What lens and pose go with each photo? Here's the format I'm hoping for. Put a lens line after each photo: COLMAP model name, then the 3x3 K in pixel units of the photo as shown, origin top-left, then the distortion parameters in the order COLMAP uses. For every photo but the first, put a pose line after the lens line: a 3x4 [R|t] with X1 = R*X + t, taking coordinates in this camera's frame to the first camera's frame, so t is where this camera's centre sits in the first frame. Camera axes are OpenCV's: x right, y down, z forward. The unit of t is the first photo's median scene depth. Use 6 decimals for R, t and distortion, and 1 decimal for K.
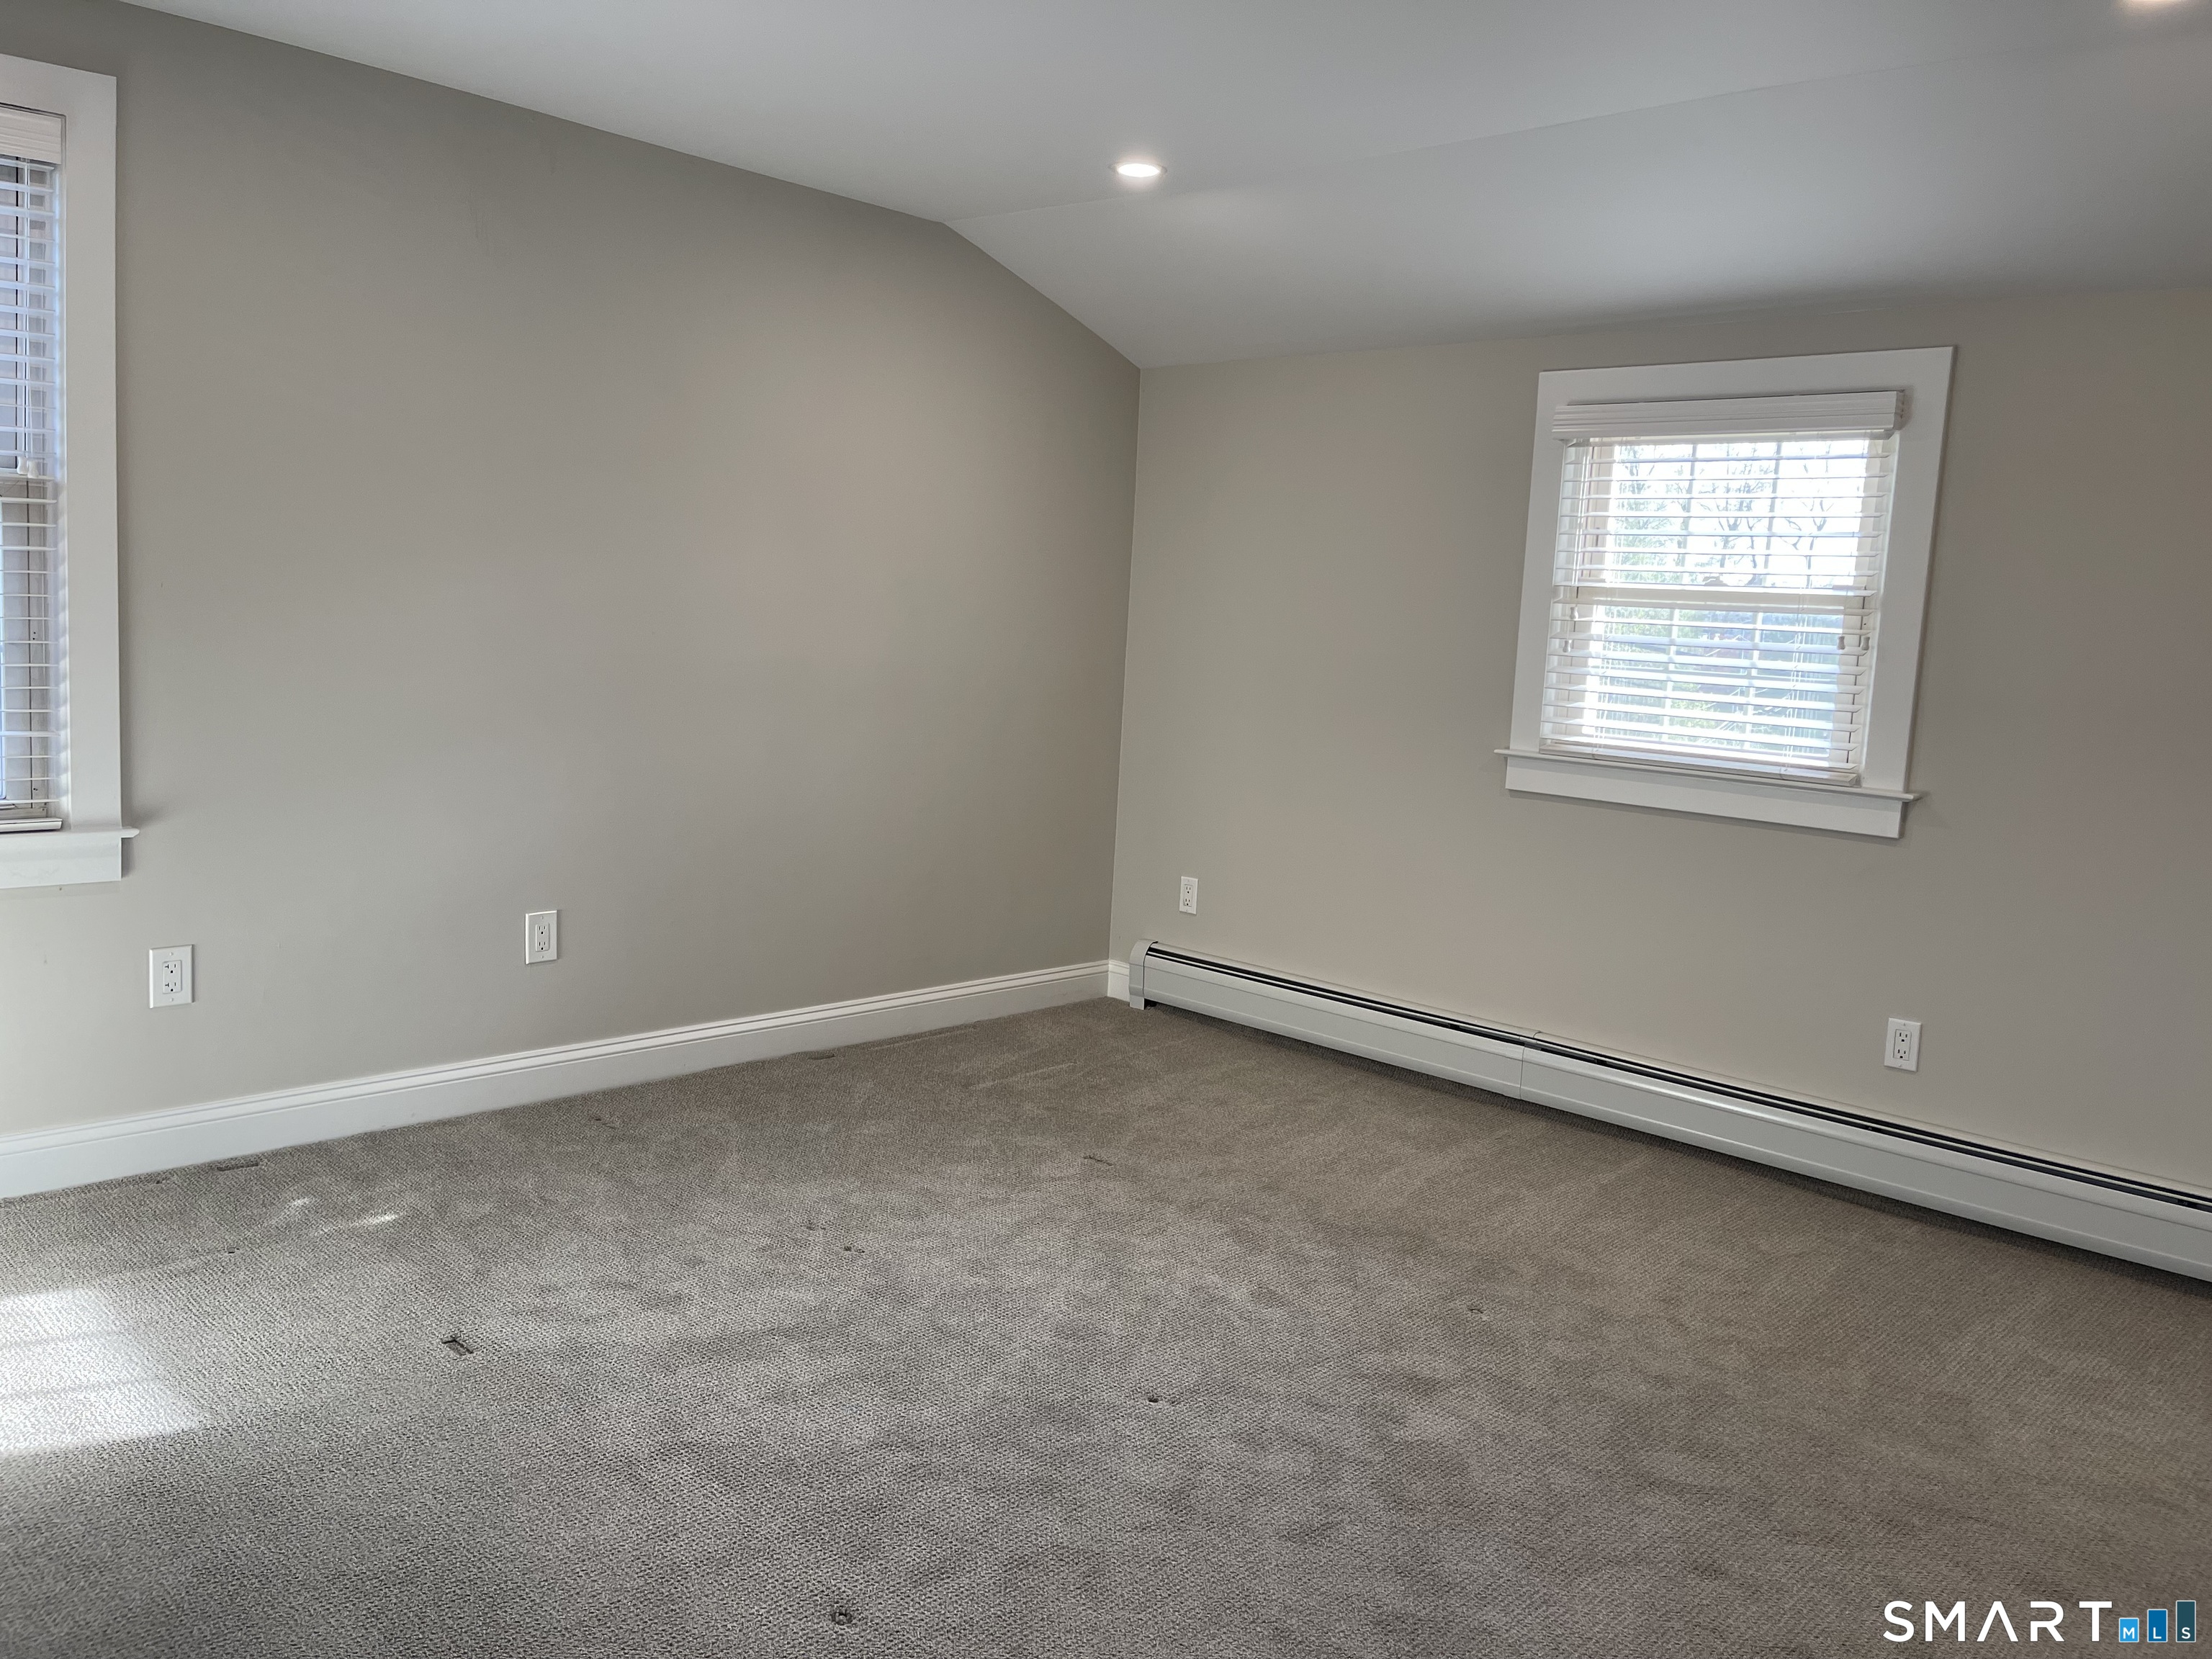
lens RADIAL K [[1684.4, 0, 1094.3], [0, 1684.4, 807.6], [0, 0, 1]] dist [0.071336, -0.086891]
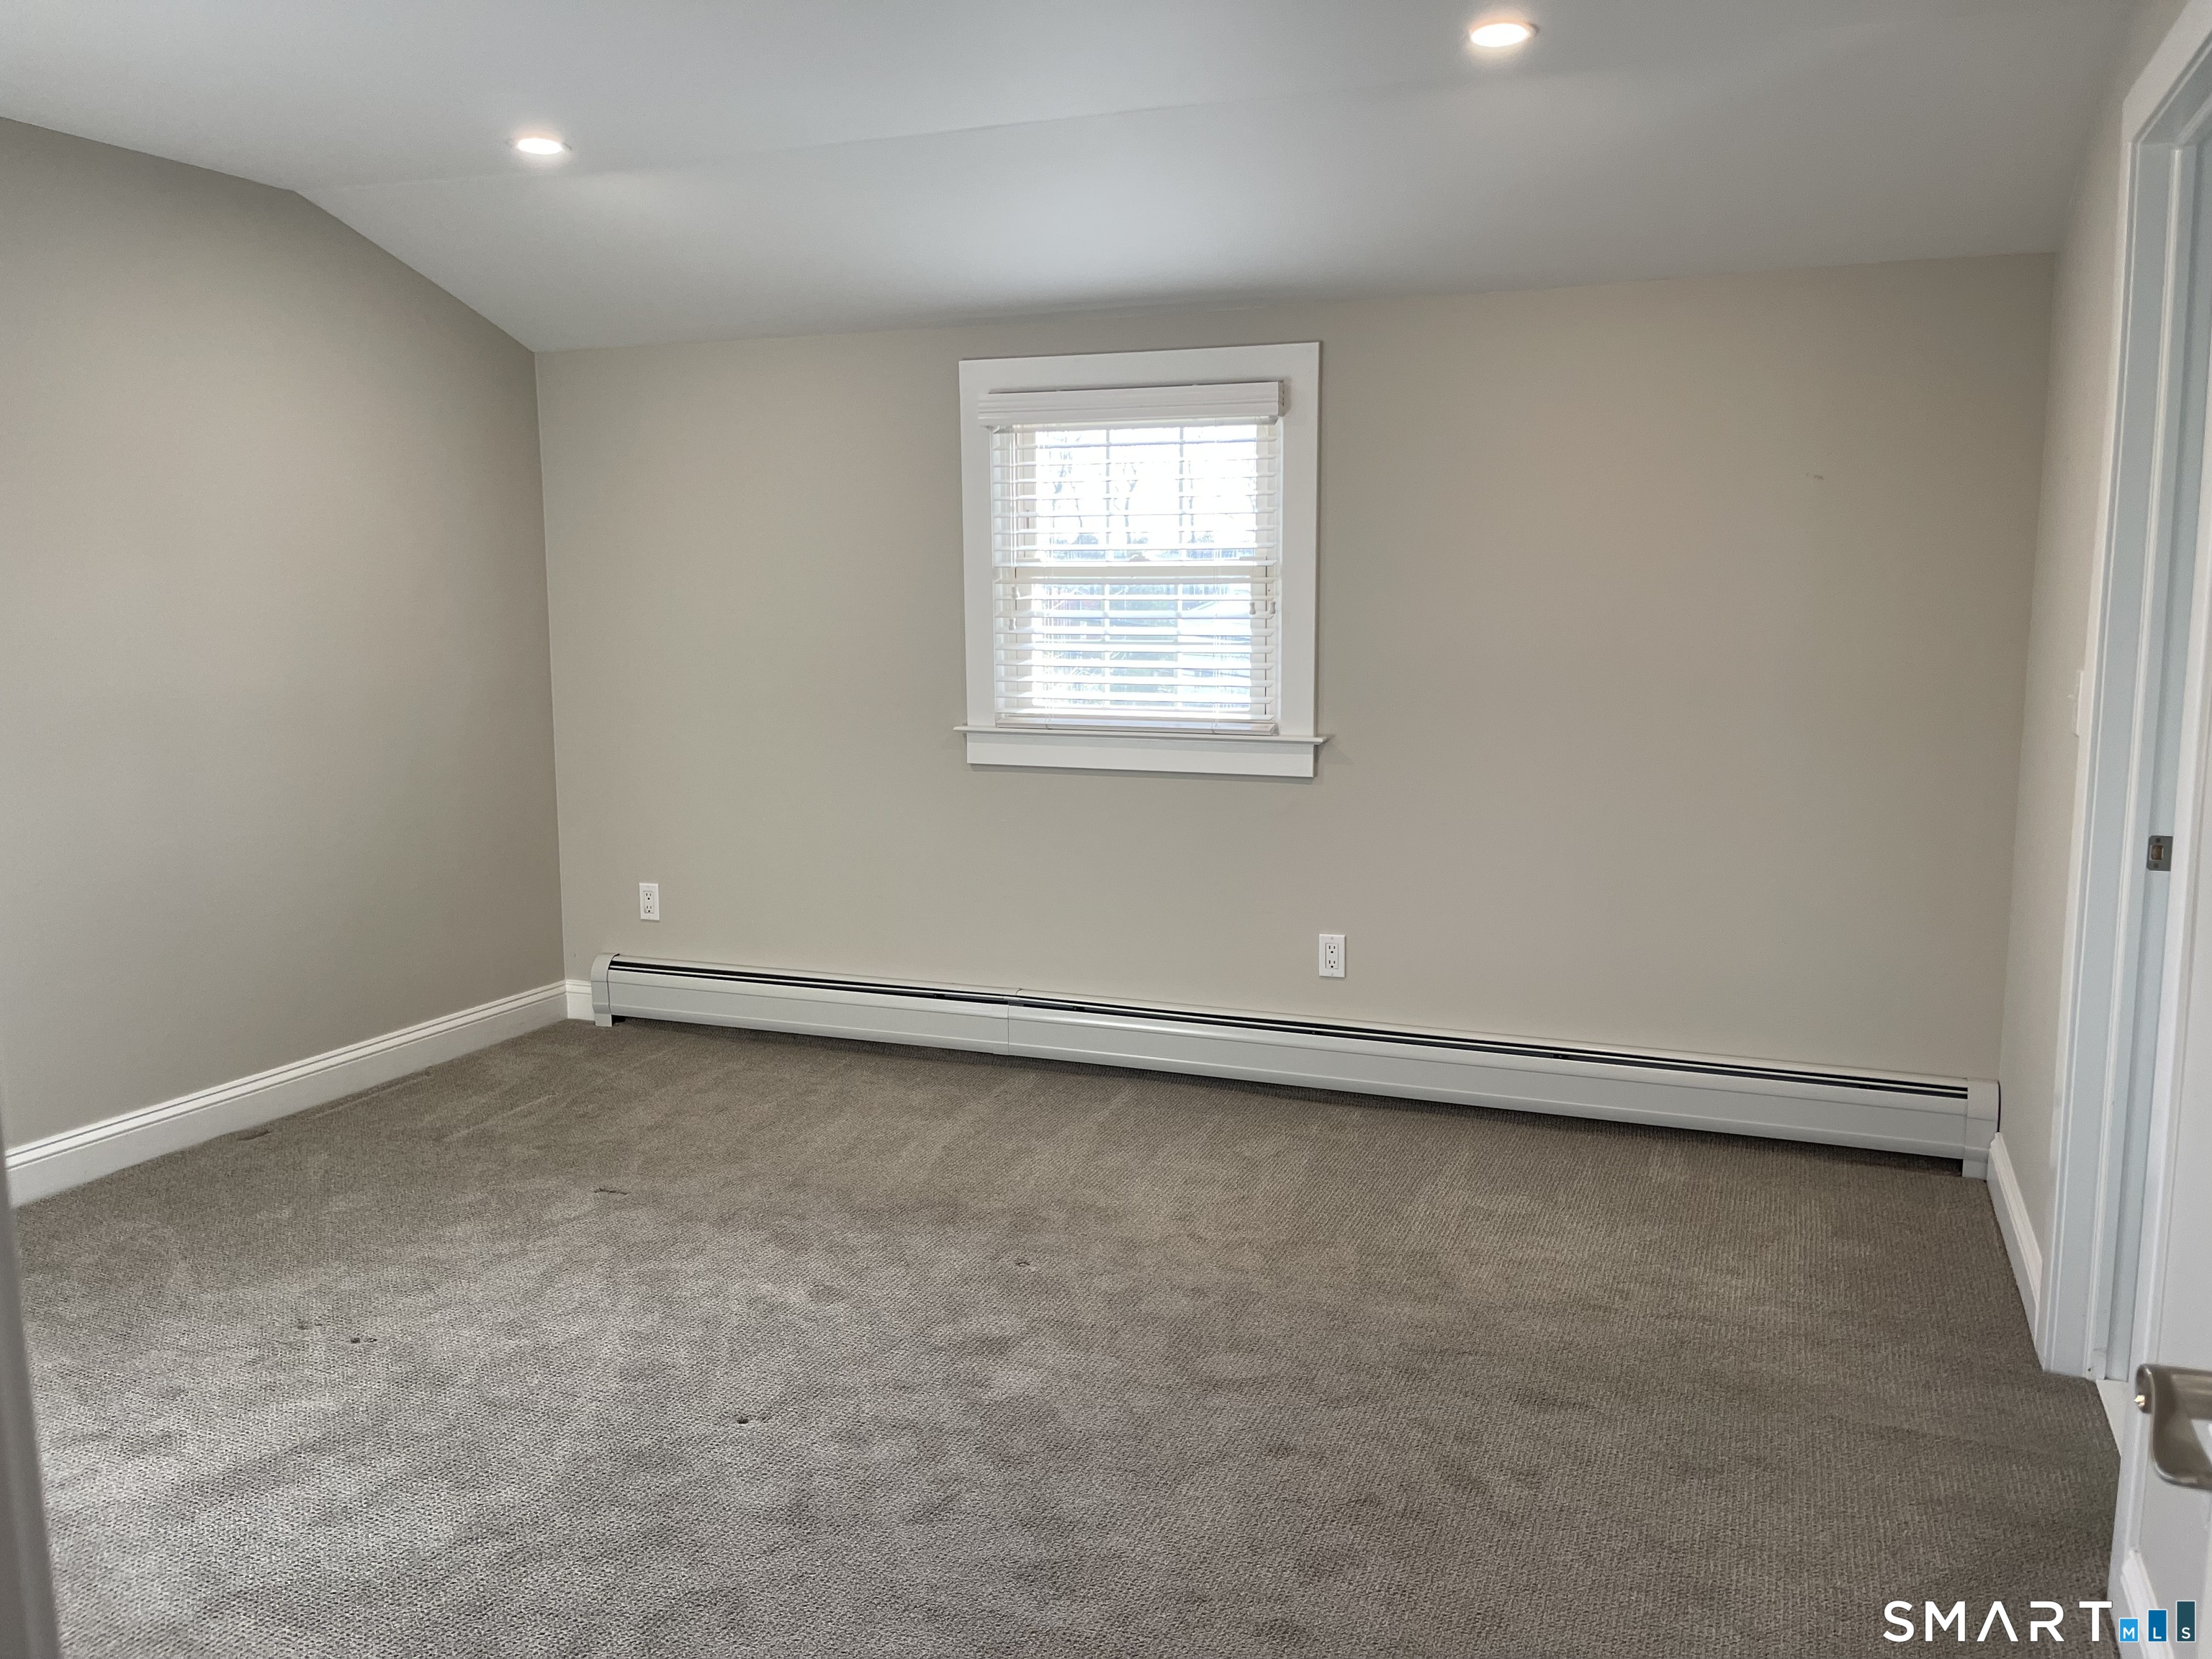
lens RADIAL K [[1684.4, 0, 1115.3], [0, 1684.4, 812.2], [0, 0, 1]] dist [0.071336, -0.086891]
pose [[0.923703, -0.102661, 0.369099, -0.070482], [0.095304, 0.994716, 0.038163, -0.014727], [-0.371067, -0.000074, 0.928606, 0.003171]]
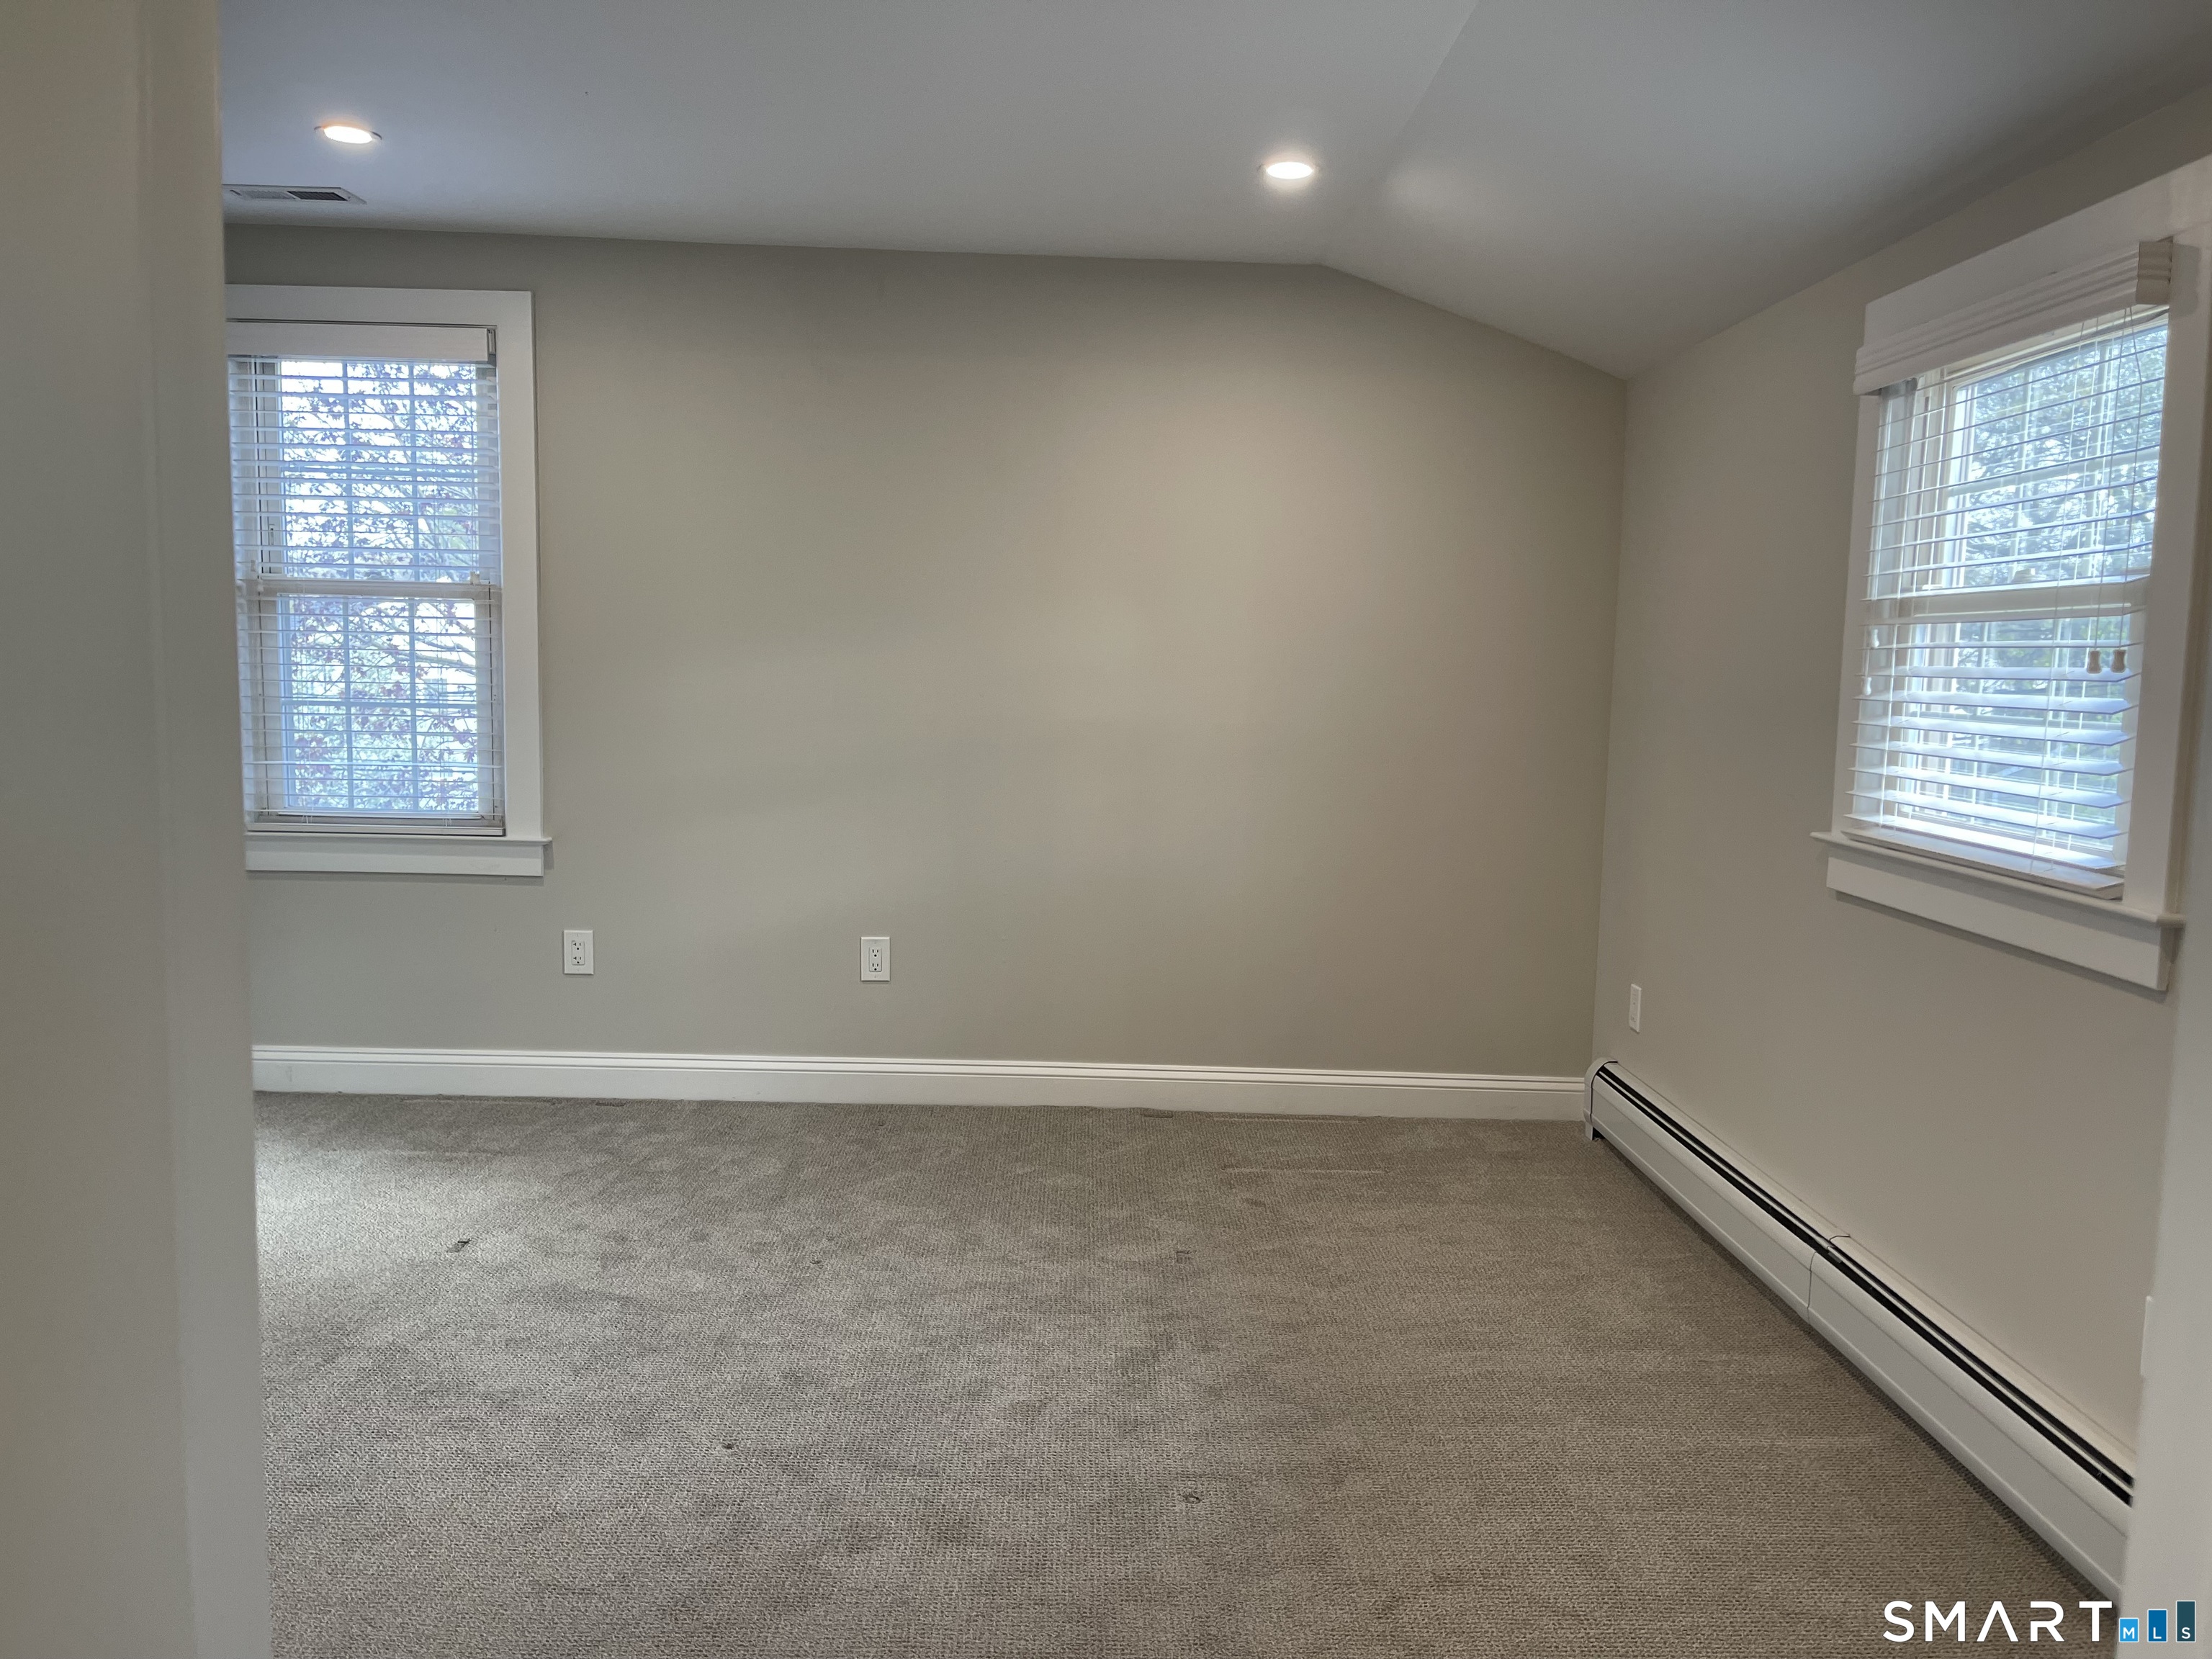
lens RADIAL K [[1684.4, 0, 1154.6], [0, 1684.4, 848.1], [0, 0, 1]] dist [0.071336, -0.086891]
pose [[0.702771, 0.041803, -0.710187, 0.667106], [-0.070538, 0.997447, -0.011090, 0.000120], [0.707910, 0.057889, 0.703926, 0.352136]]
